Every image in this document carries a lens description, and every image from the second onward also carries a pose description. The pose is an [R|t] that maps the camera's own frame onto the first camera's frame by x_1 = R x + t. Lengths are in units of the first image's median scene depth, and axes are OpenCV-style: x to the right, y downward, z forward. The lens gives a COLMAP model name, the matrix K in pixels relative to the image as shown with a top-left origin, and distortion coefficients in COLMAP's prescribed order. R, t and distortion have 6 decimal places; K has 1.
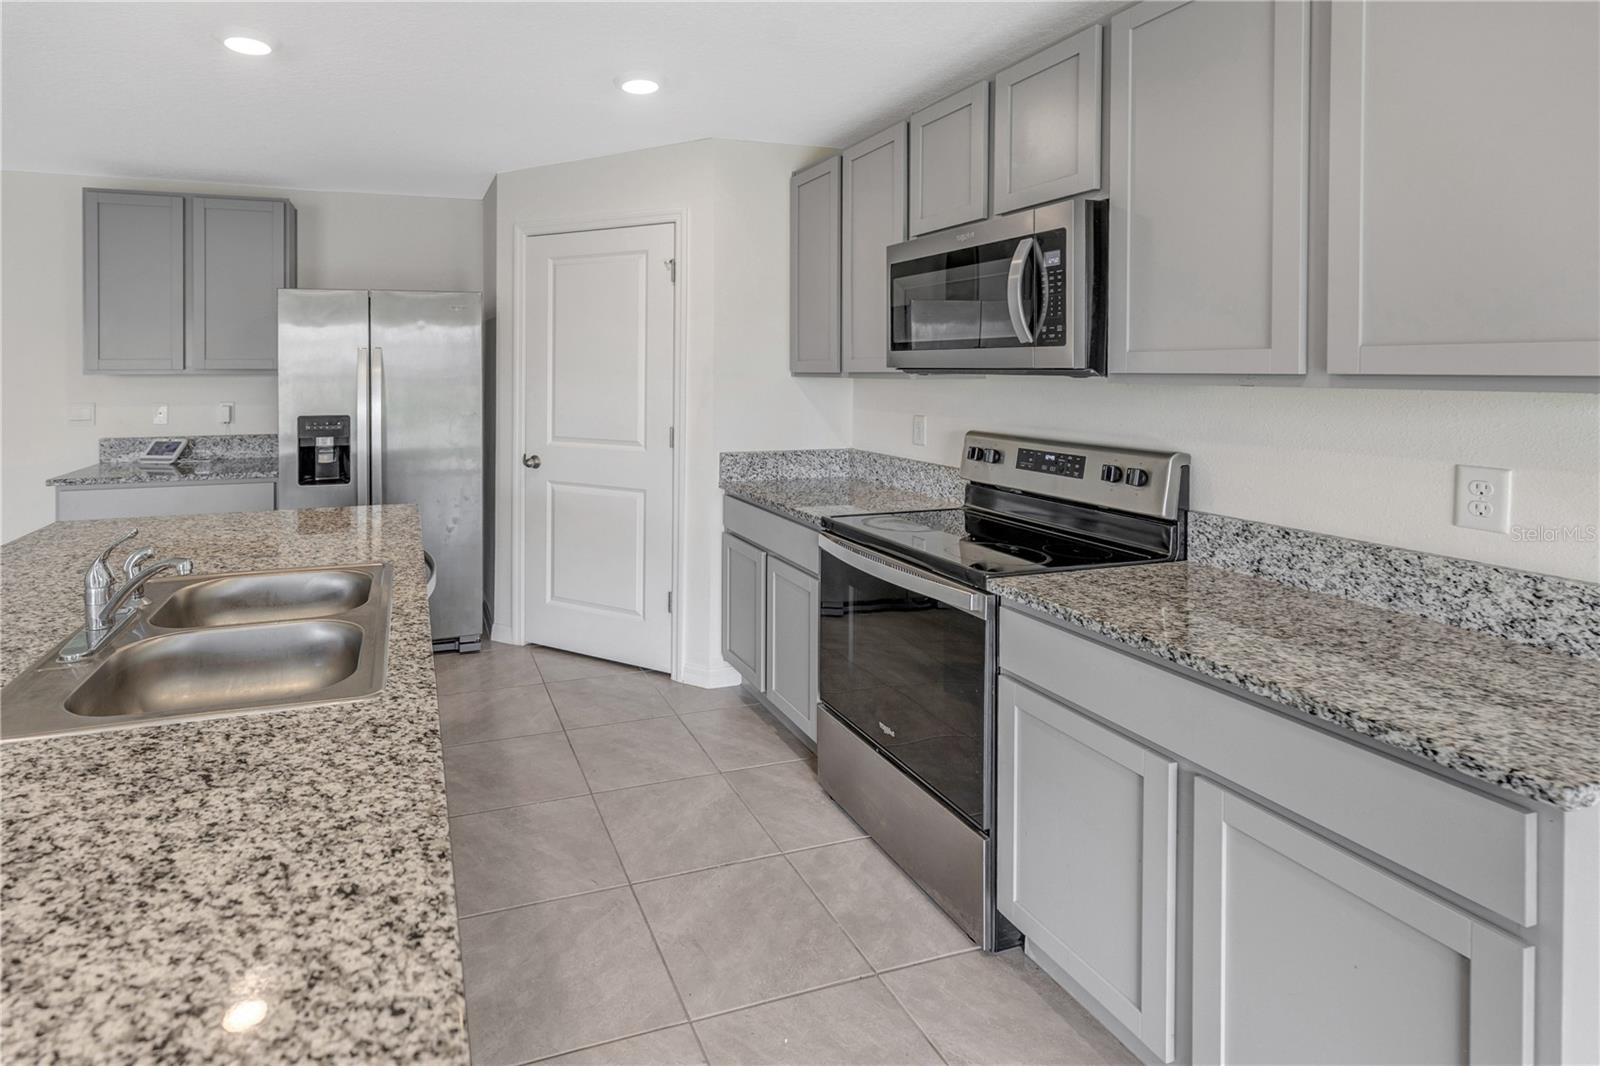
lens RADIAL K [[756.0, 0, 658.9], [0, 756.0, 389.3], [0, 0, 1]] dist [-0.024830, 0.002566]
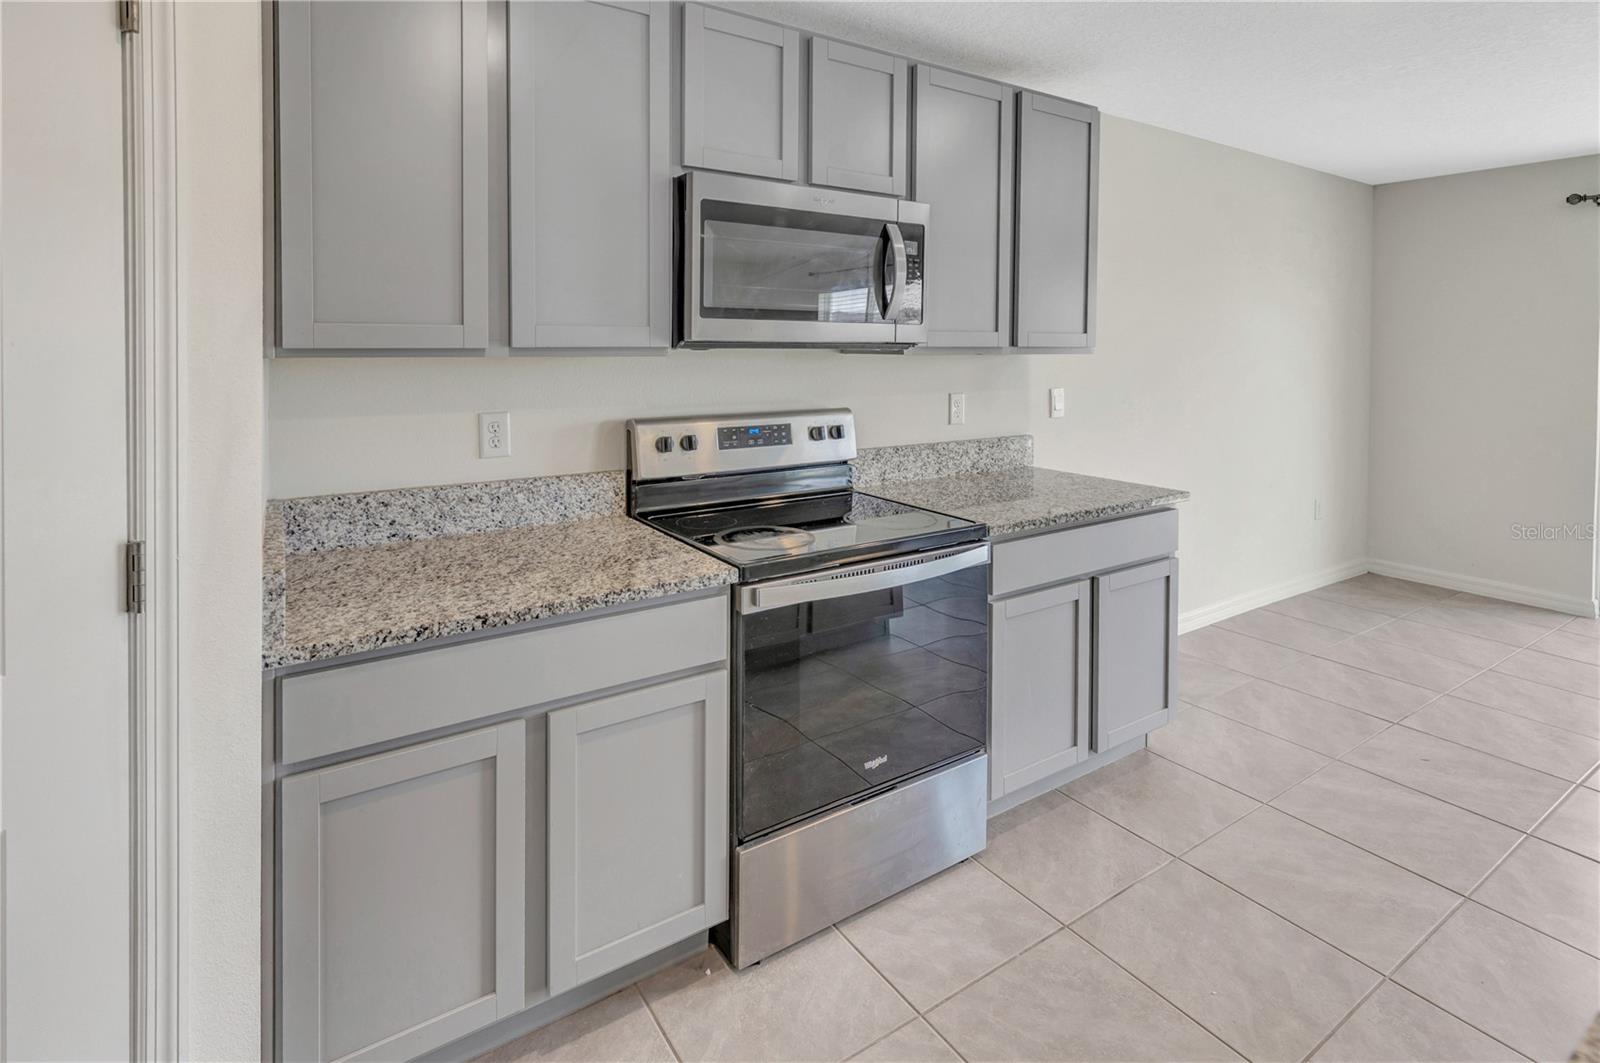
lens RADIAL K [[764.3, 0, 733.7], [0, 764.3, 362.2], [0, 0, 1]] dist [0.007353, -0.002196]
pose [[-0.228685, -0.020560, 0.973283, -0.488488], [0.024298, 0.999345, 0.026820, -0.030434], [-0.973197, 0.029782, -0.228035, 1.324495]]
